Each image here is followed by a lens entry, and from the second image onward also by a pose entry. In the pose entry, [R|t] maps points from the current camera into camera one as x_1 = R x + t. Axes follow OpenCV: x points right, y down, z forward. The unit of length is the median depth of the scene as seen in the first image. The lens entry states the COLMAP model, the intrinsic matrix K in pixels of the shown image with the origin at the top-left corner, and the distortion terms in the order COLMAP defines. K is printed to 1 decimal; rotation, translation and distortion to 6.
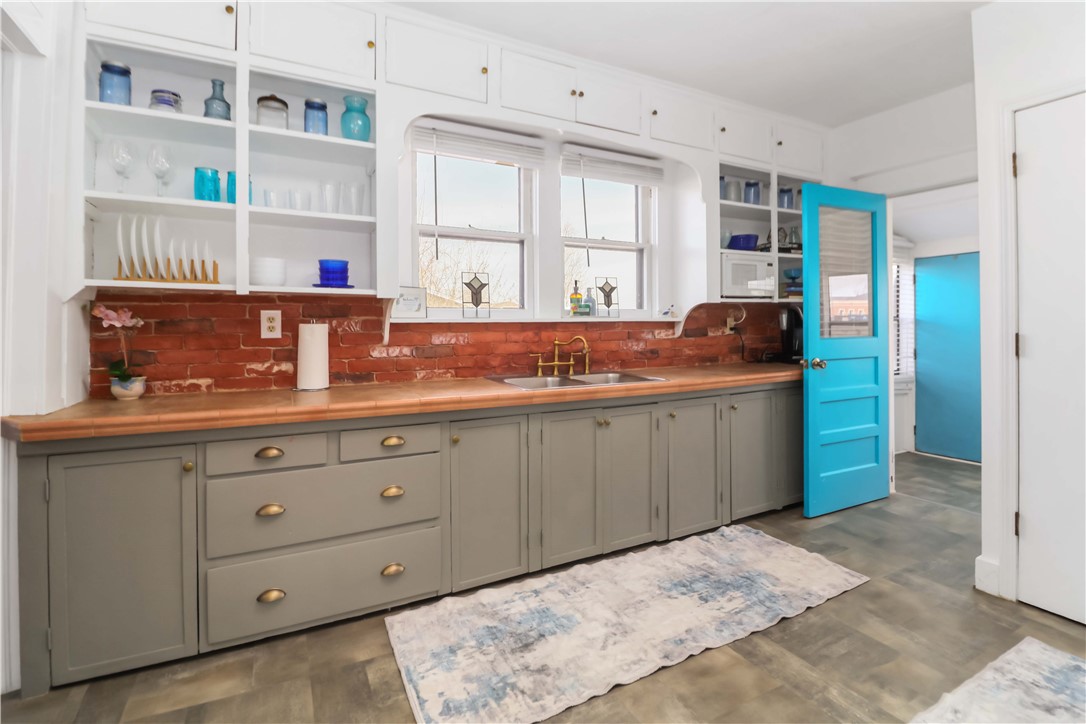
lens RADIAL K [[510.4, 0, 565.0], [0, 510.4, 326.3], [0, 0, 1]] dist [-0.008028, -0.009249]
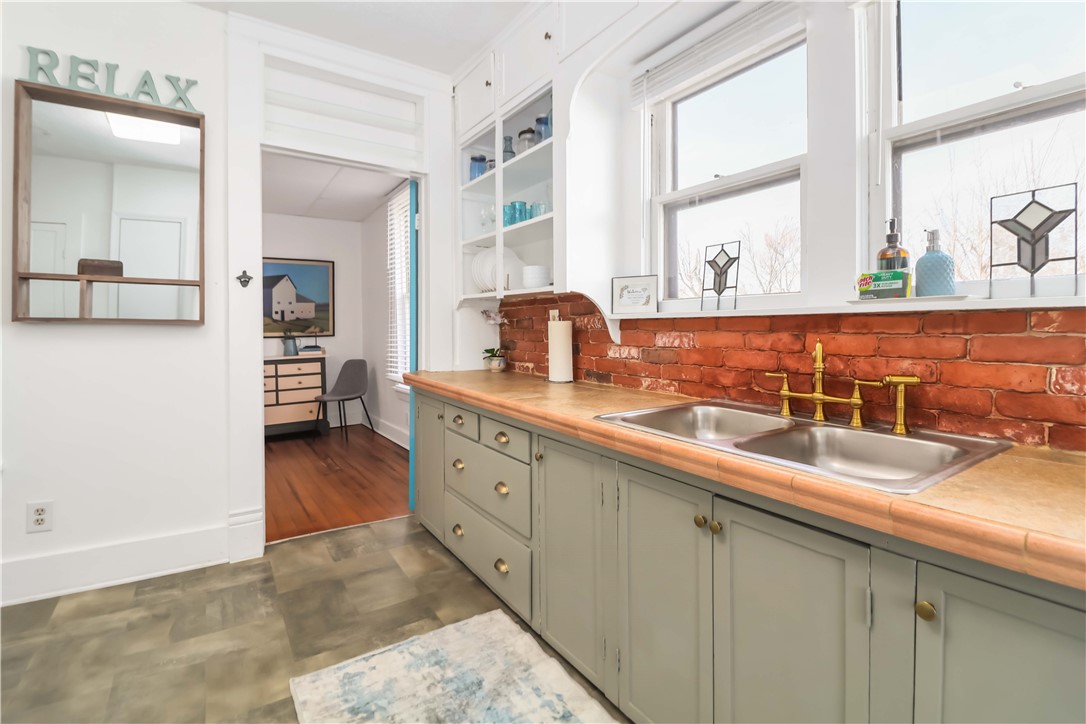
lens RADIAL K [[510.4, 0, 559.0], [0, 510.4, 330.8], [0, 0, 1]] dist [-0.008028, -0.009249]
pose [[0.090474, 0.011457, -0.995833, 0.518923], [-0.003783, 0.999931, 0.011160, 0.003485], [0.995892, 0.002757, 0.090512, 0.796680]]
